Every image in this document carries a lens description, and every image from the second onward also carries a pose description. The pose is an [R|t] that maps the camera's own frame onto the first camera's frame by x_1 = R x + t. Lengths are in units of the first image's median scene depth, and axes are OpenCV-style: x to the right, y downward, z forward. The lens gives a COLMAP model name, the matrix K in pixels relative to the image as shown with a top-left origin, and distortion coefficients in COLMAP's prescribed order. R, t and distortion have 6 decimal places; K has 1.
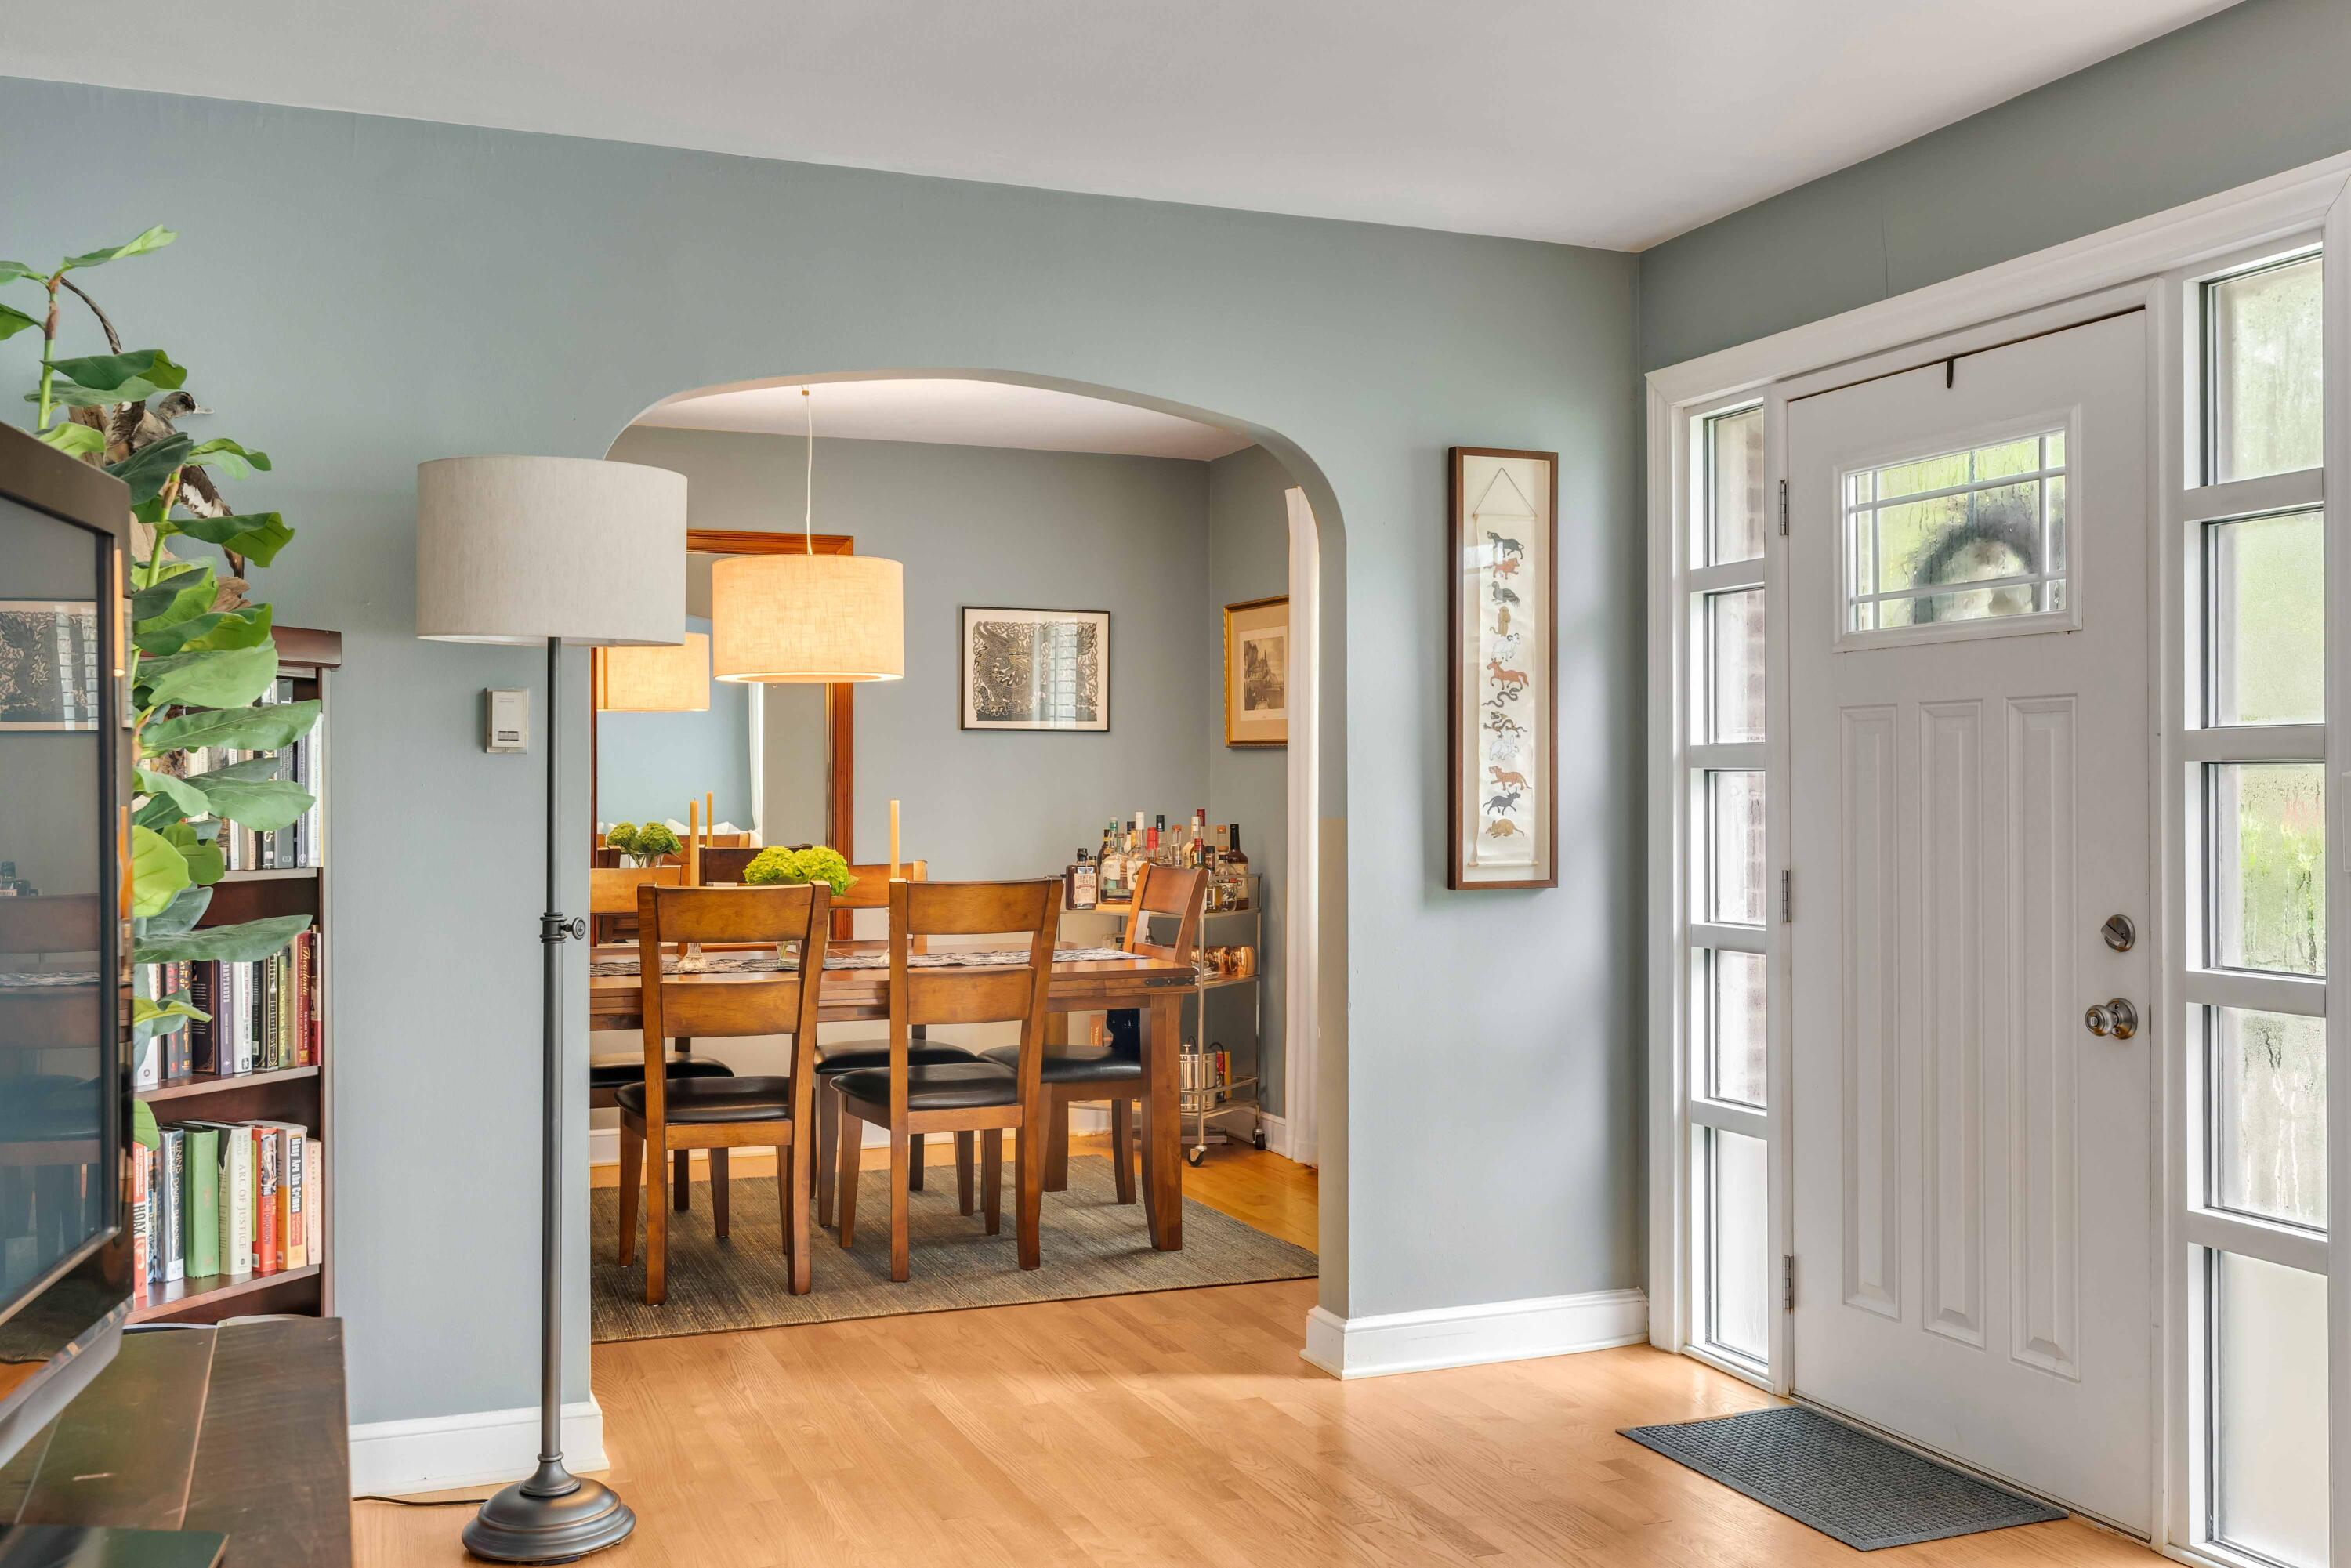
lens RADIAL K [[2272.1, 0, 1184.4], [0, 2272.1, 778.8], [0, 0, 1]] dist [-0.014018, 0.000000]
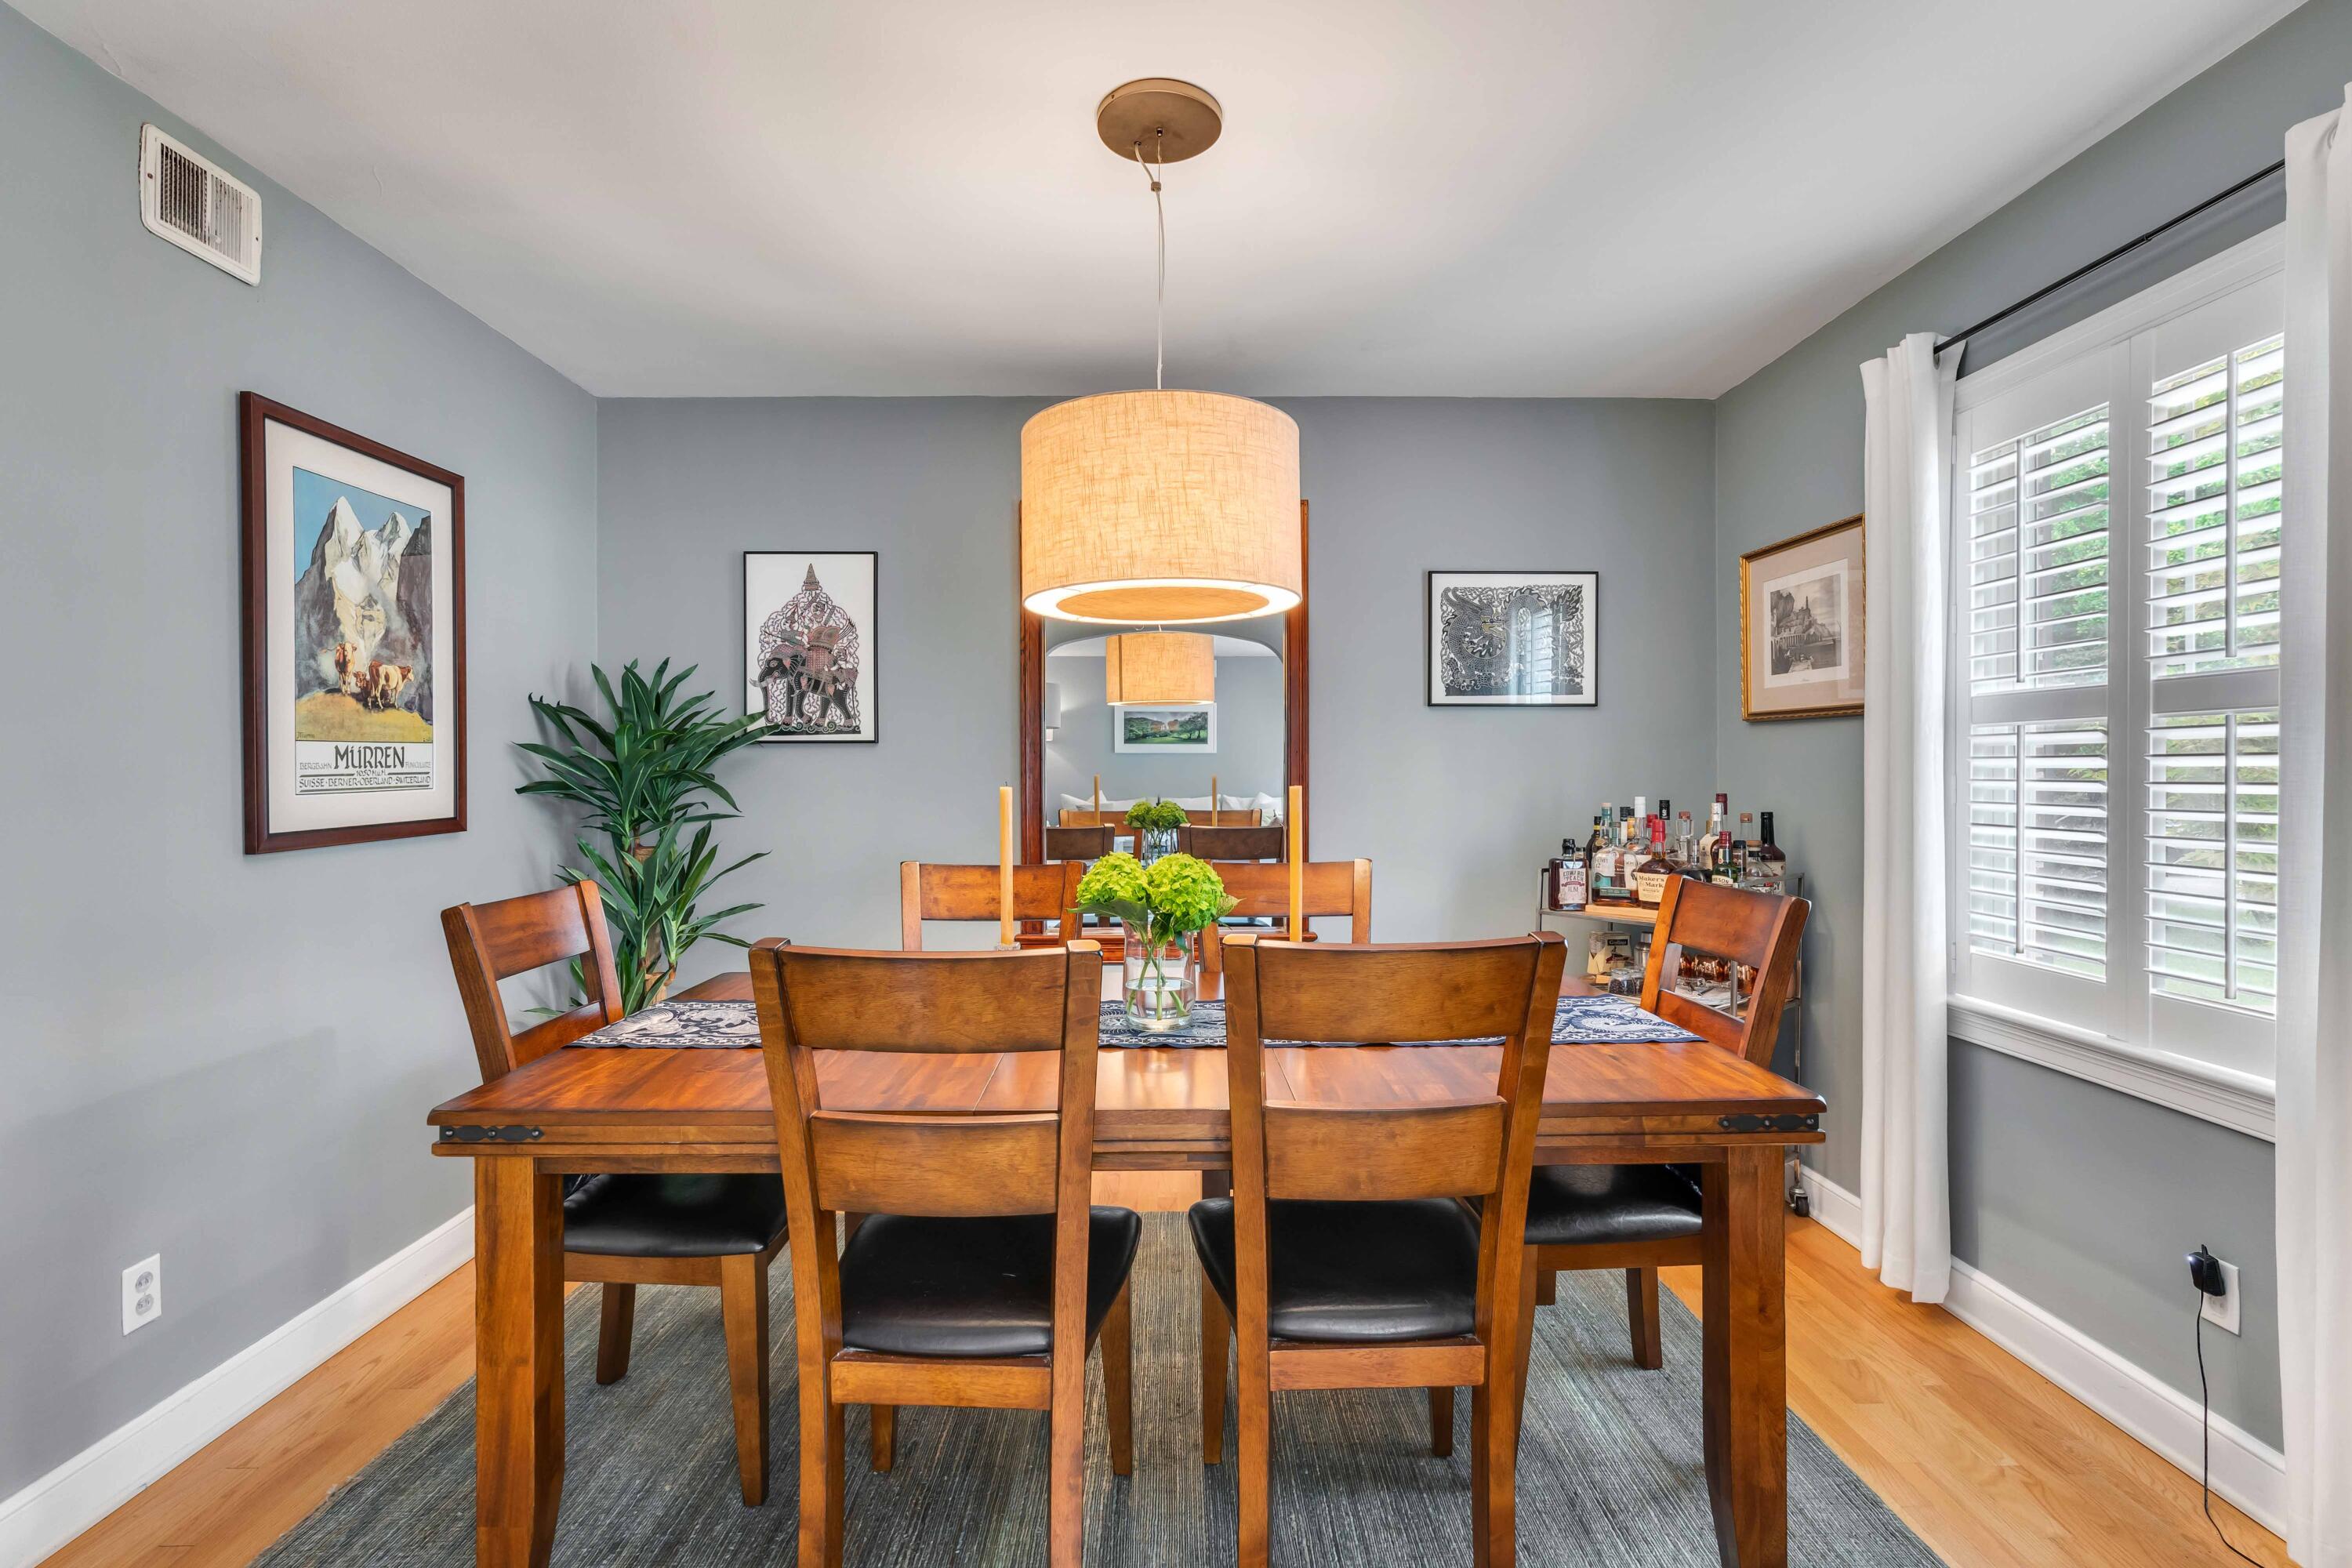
lens RADIAL K [[1109.9, 0, 1174.5], [0, 1109.9, 781.5], [0, 0, 1]] dist [-0.009367, 0.003179]
pose [[0.935131, 0.000260, -0.354303, -0.035786], [0.004211, 0.999921, 0.011849, 0.003407], [0.354278, -0.012573, 0.935056, 0.555730]]
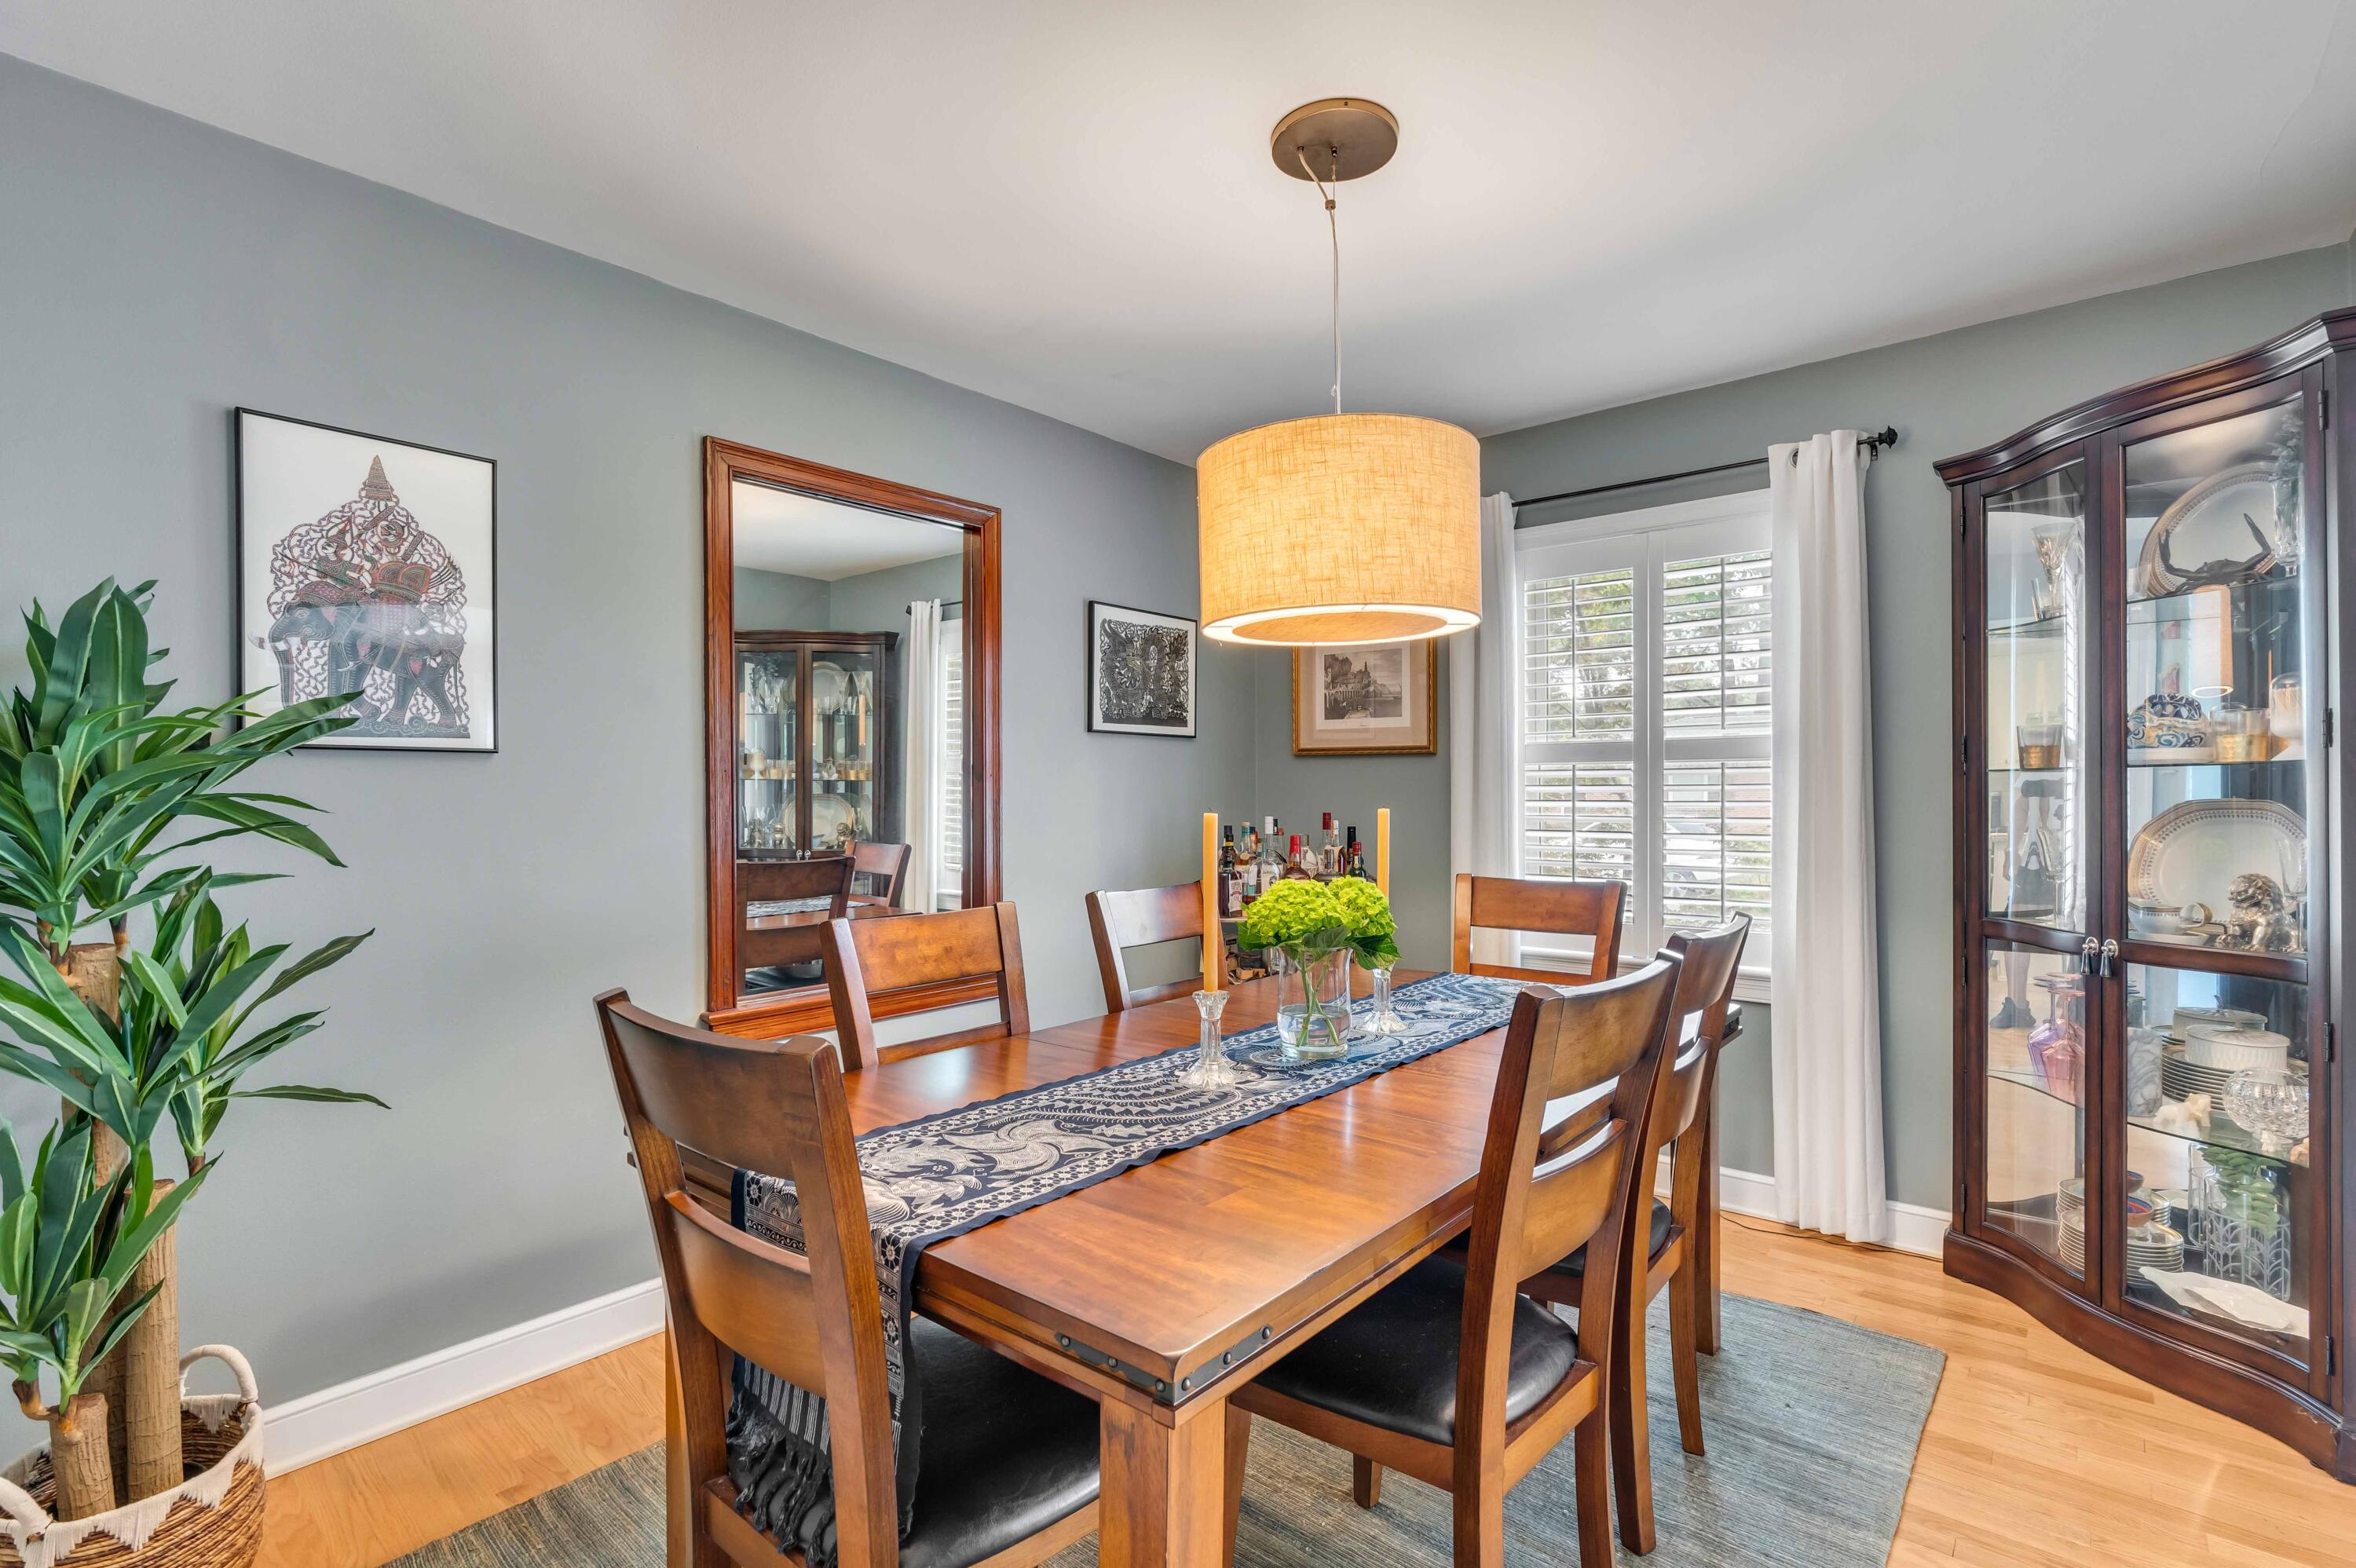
lens RADIAL K [[1111.7, 0, 1179.8], [0, 1111.7, 778.4], [0, 0, 1]] dist [-0.009367, 0.003179]
pose [[0.879379, 0.003553, 0.476109, -0.290867], [0.000933, 0.999957, -0.009186, 0.002182], [-0.476121, 0.008522, 0.879338, 0.590233]]
